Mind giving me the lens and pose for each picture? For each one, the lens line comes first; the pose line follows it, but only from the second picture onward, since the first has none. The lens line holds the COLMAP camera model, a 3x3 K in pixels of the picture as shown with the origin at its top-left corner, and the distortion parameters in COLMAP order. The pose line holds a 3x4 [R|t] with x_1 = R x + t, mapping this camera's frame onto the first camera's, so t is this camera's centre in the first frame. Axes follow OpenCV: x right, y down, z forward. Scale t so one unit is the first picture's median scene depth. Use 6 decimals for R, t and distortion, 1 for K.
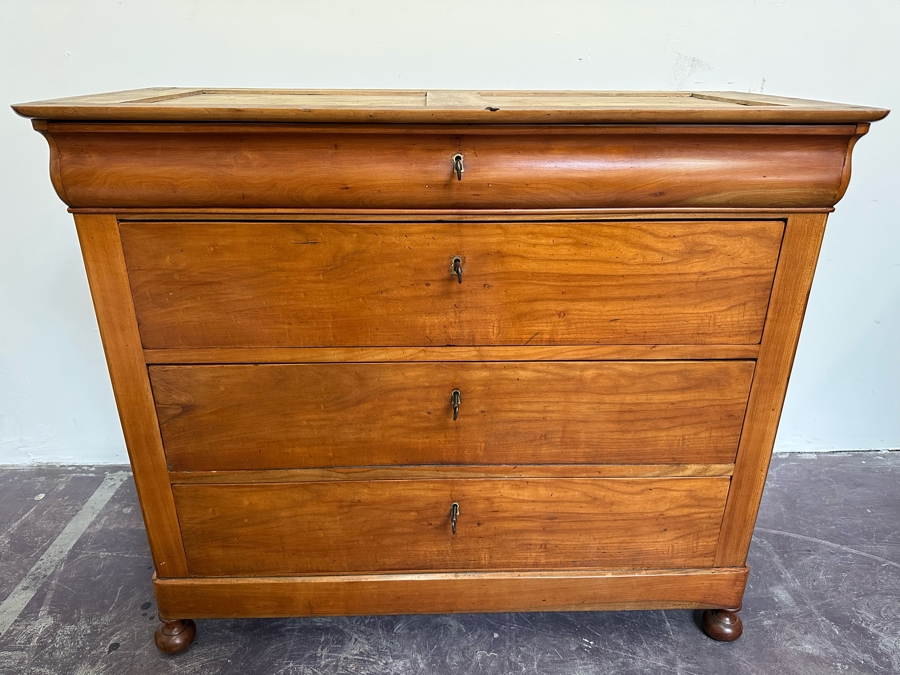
lens RADIAL K [[644.4, 0, 450.7], [0, 644.4, 337.8], [0, 0, 1]] dist [0.006454, -0.017502]
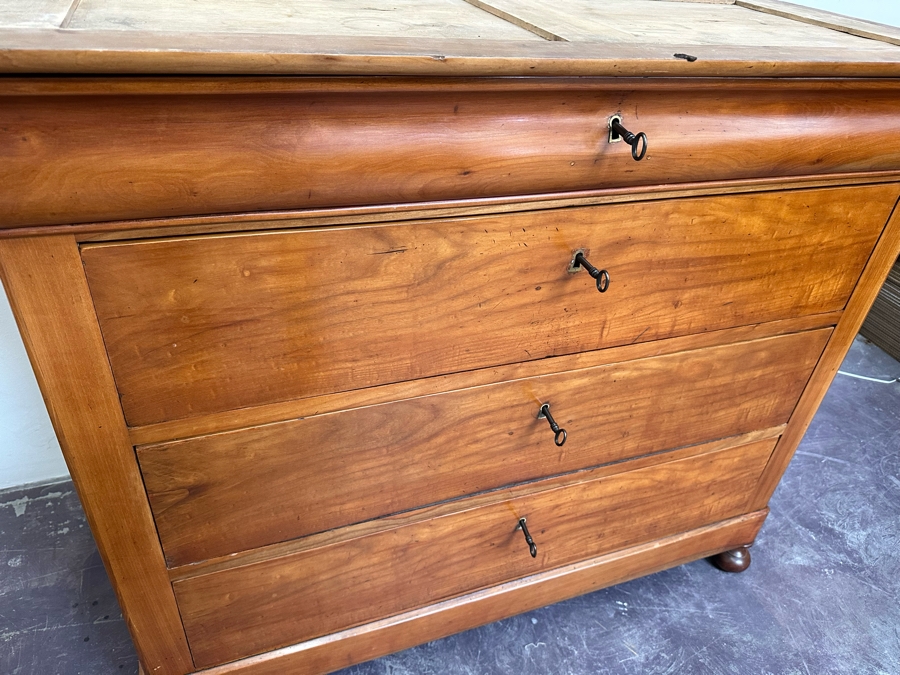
lens RADIAL K [[644.4, 0, 455.1], [0, 644.4, 341.2], [0, 0, 1]] dist [0.006454, -0.017502]
pose [[0.943689, -0.122687, 0.307243, -0.300550], [0.055200, 0.974069, 0.219416, -0.158676], [-0.326196, -0.190100, 0.925990, 0.269567]]
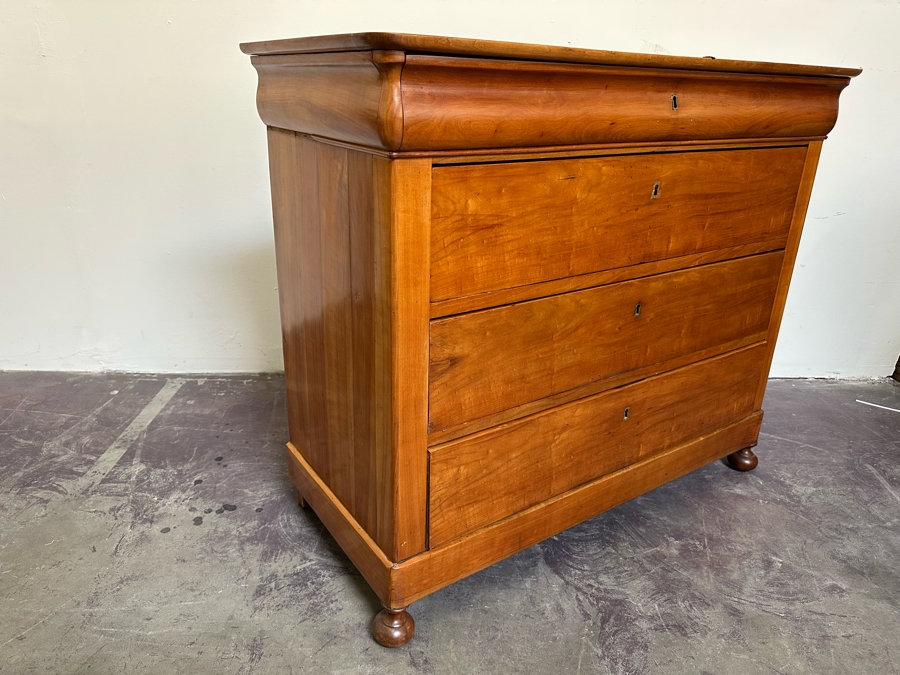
lens RADIAL K [[644.4, 0, 446.2], [0, 644.4, 338.5], [0, 0, 1]] dist [0.006454, -0.017502]
pose [[0.999282, 0.021150, 0.031446, -0.086378], [-0.020111, 0.999254, -0.032979, 0.245029], [-0.032120, 0.032323, 0.998961, -0.311371]]
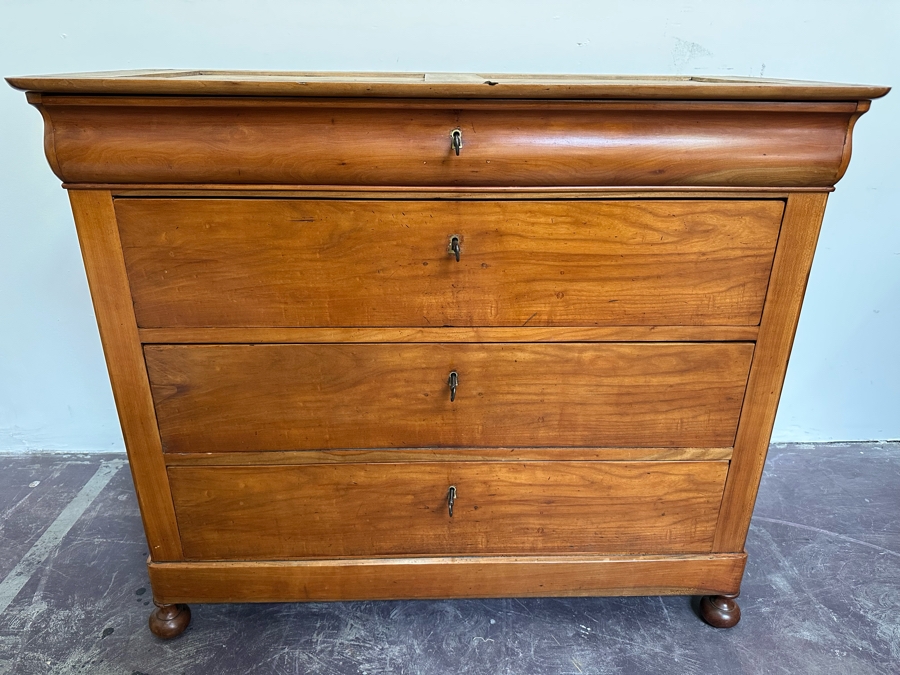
lens RADIAL K [[644.4, 0, 449.6], [0, 644.4, 337.4], [0, 0, 1]] dist [0.006454, -0.017502]
pose [[0.999992, 0.003407, 0.002043, 0.000195], [-0.003408, 0.999994, 0.000589, 0.024908], [-0.002041, -0.000596, 0.999998, 0.006158]]
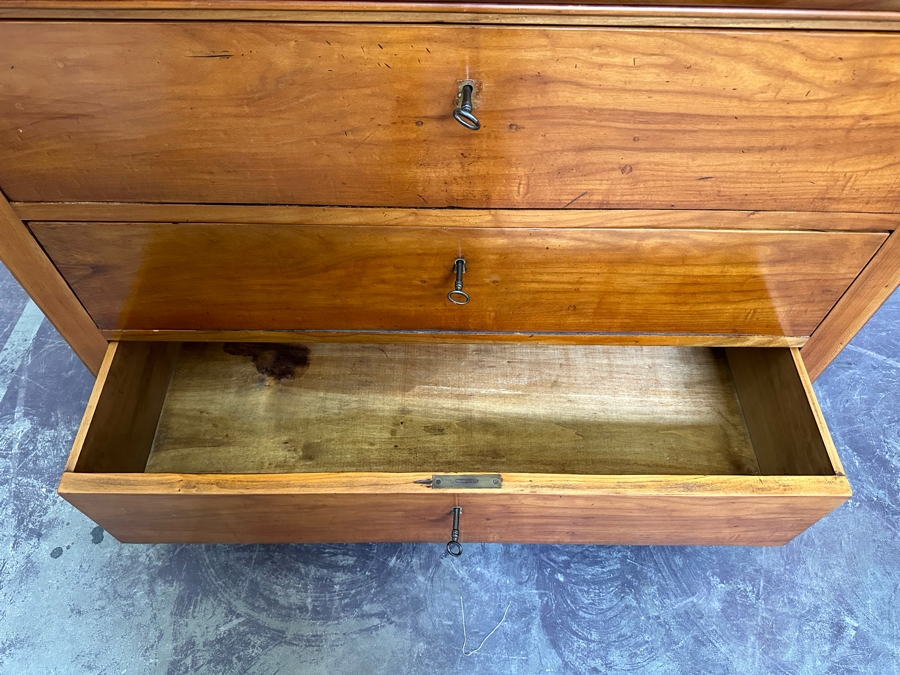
lens RADIAL K [[644.4, 0, 447.5], [0, 644.4, 344.2], [0, 0, 1]] dist [0.006454, -0.017502]
pose [[0.999404, 0.032669, -0.011145, 0.004617], [-0.022255, 0.856659, 0.515402, -0.183683], [0.026385, -0.514847, 0.856876, 0.290225]]
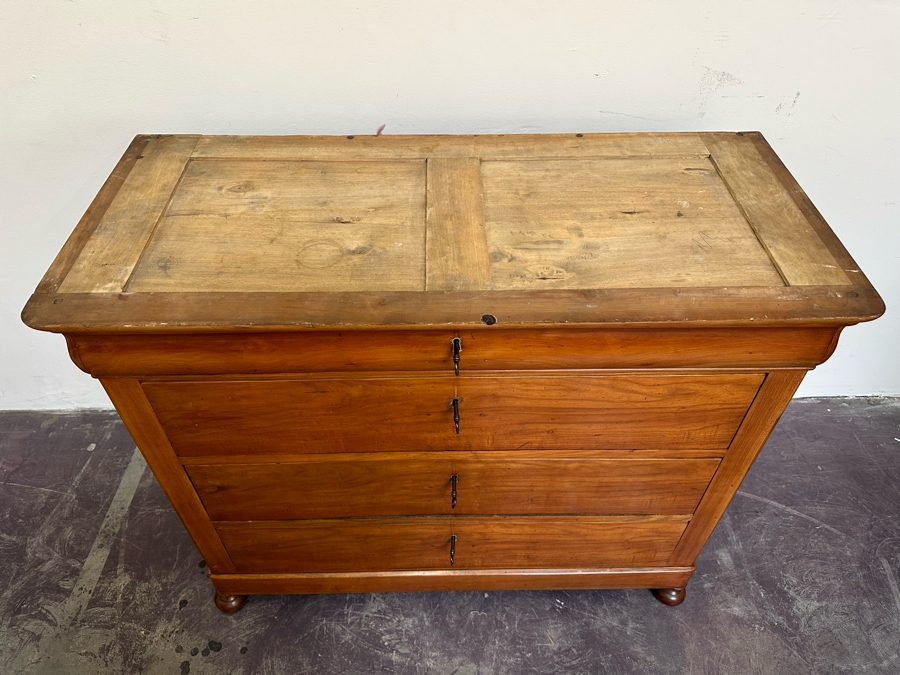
lens RADIAL K [[644.4, 0, 449.5], [0, 644.4, 339.3], [0, 0, 1]] dist [0.006454, -0.017502]
pose [[0.999911, 0.008387, -0.010344, 0.008289], [-0.003948, 0.928520, 0.371261, -0.502326], [0.012719, -0.371187, 0.928471, 0.026799]]
